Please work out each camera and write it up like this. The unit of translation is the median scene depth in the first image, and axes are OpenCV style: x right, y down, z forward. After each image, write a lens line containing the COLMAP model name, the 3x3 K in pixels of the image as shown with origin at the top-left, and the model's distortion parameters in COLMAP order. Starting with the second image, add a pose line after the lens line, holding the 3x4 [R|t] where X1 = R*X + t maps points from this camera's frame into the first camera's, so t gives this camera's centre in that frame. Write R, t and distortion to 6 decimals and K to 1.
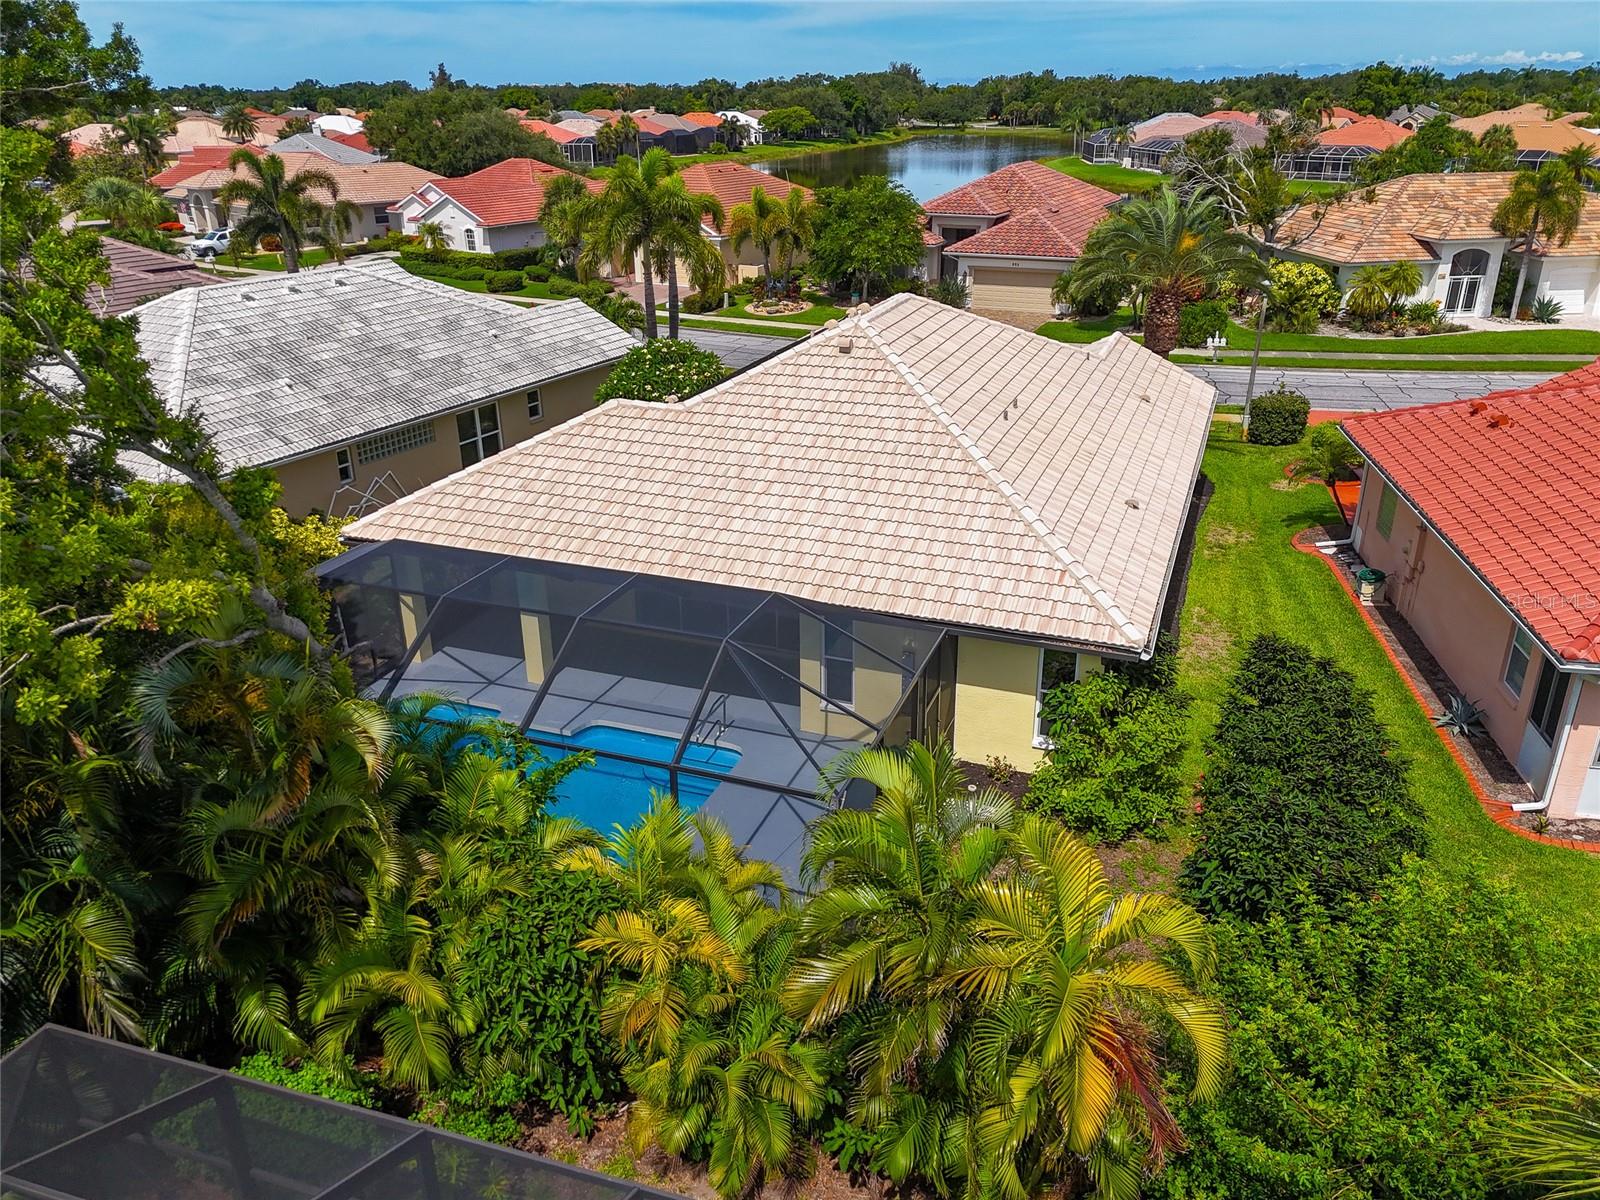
lens RADIAL K [[1190.6, 0, 800.0], [0, 1190.6, 600.0], [0, 0, 1]] dist [0.063223, -0.052337]
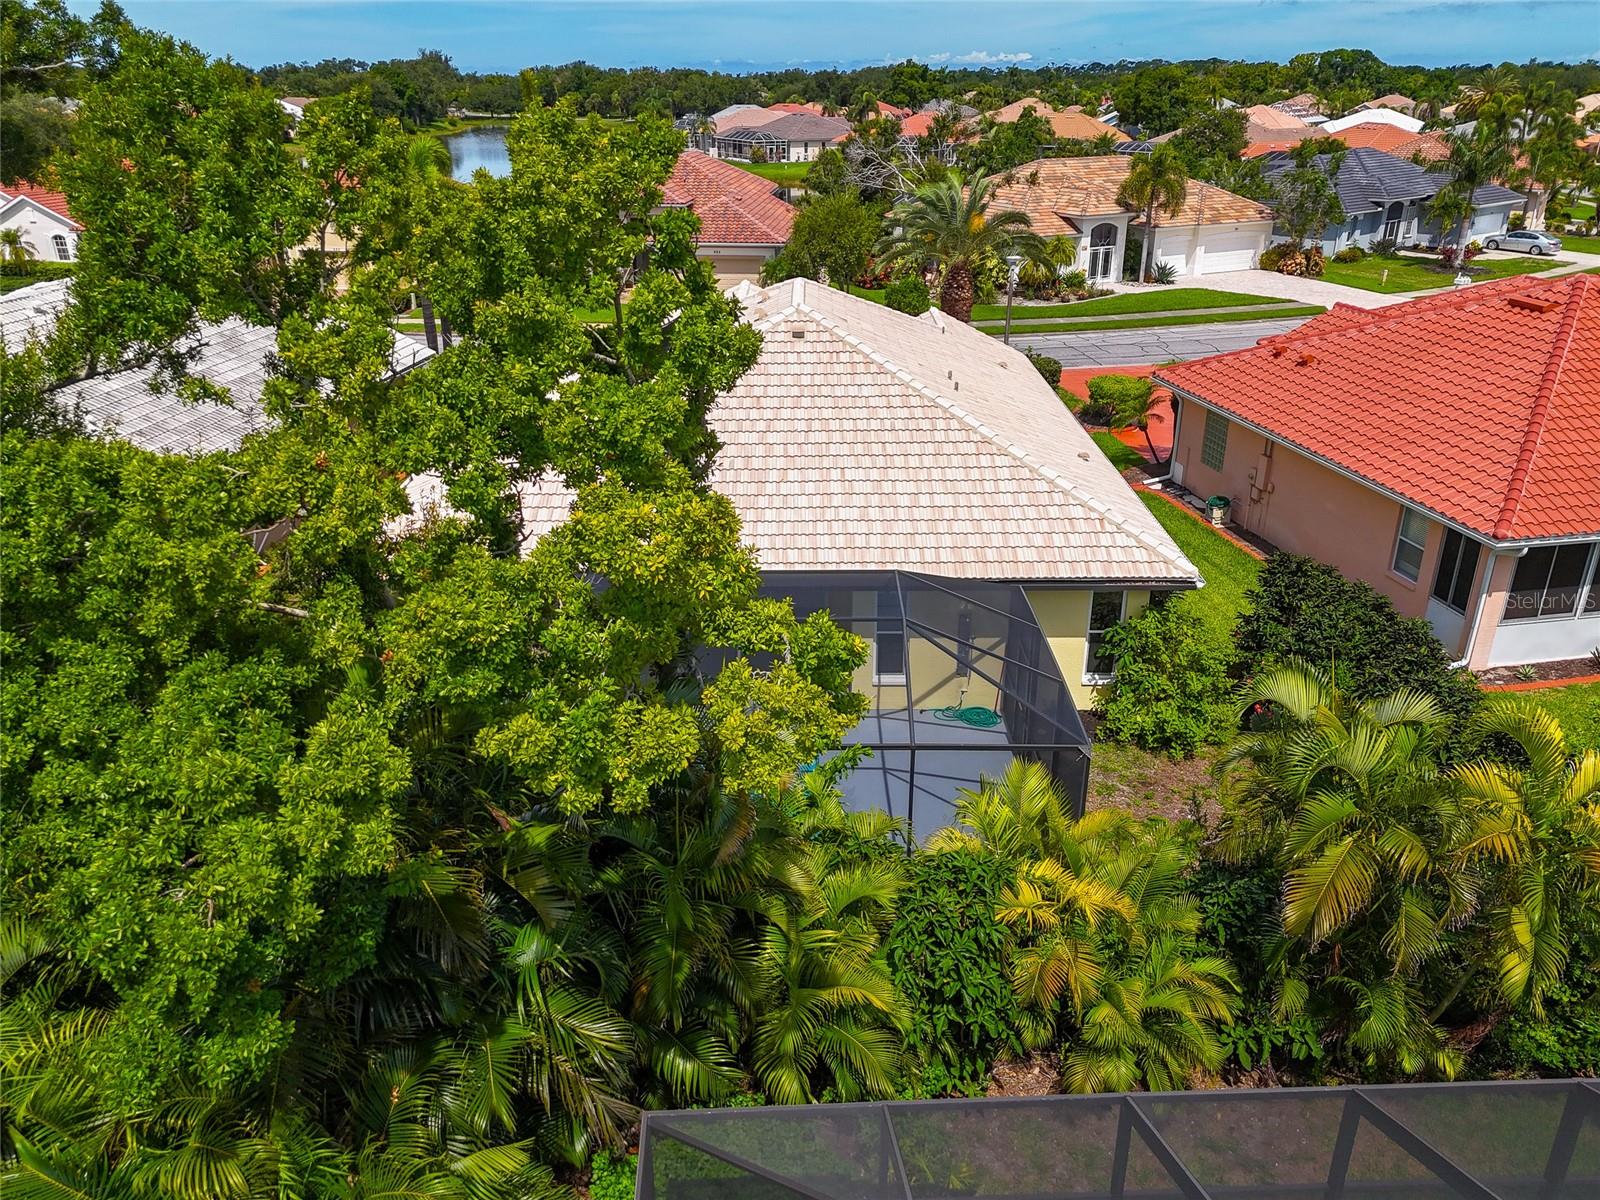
lens RADIAL K [[1190.6, 0, 800.0], [0, 1190.6, 600.0], [0, 0, 1]] dist [0.063223, -0.052337]
pose [[0.933782, -0.137654, 0.330307, -0.145647], [0.135575, 0.990330, 0.029442, -0.007433], [-0.331165, 0.017289, 0.943414, 0.022256]]
